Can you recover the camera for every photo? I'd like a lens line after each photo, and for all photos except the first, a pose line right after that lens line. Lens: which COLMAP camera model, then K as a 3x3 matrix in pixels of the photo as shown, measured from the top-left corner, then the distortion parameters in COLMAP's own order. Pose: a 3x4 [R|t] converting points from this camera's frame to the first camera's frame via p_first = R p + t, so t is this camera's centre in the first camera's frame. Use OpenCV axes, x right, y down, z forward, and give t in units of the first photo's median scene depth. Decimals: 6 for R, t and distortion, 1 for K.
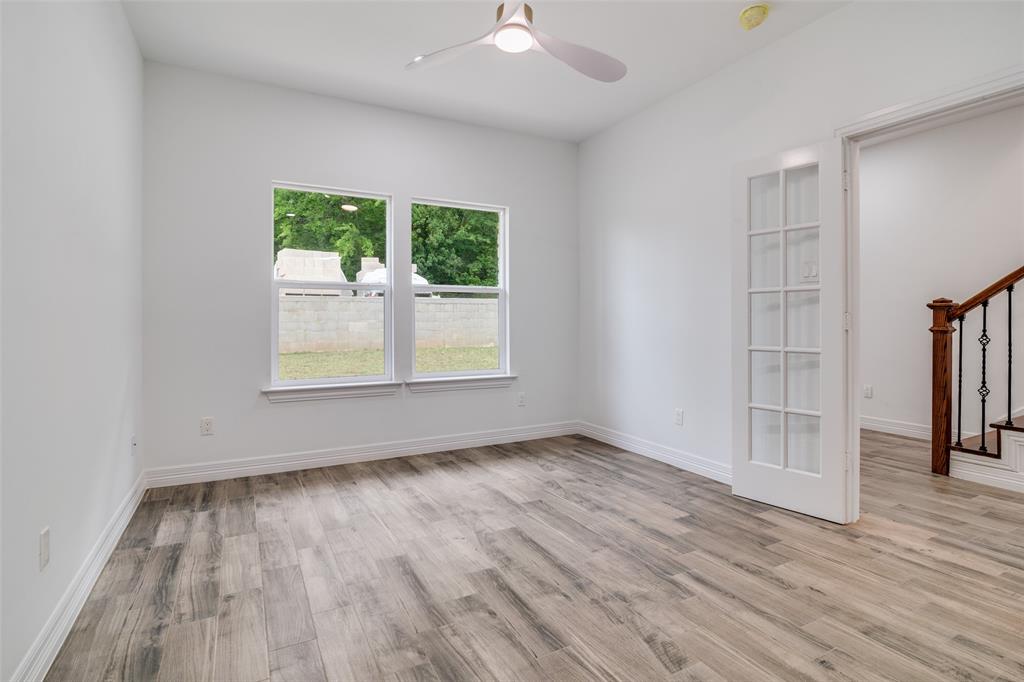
lens RADIAL K [[510.3, 0, 506.4], [0, 510.3, 318.9], [0, 0, 1]] dist [-0.003729, 0.000147]
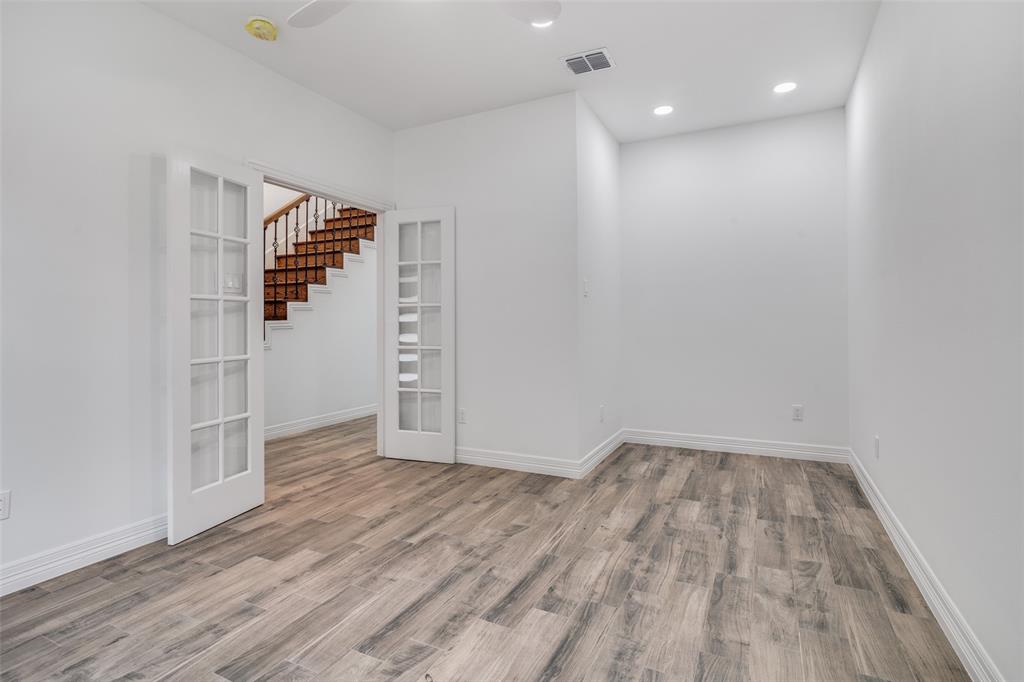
lens RADIAL K [[510.3, 0, 519.8], [0, 510.3, 319.9], [0, 0, 1]] dist [-0.003729, 0.000147]
pose [[-0.597908, 0.012924, 0.801460, -0.725221], [0.011067, 0.999908, -0.007868, -0.001075], [-0.801488, 0.004165, -0.597996, 1.407151]]
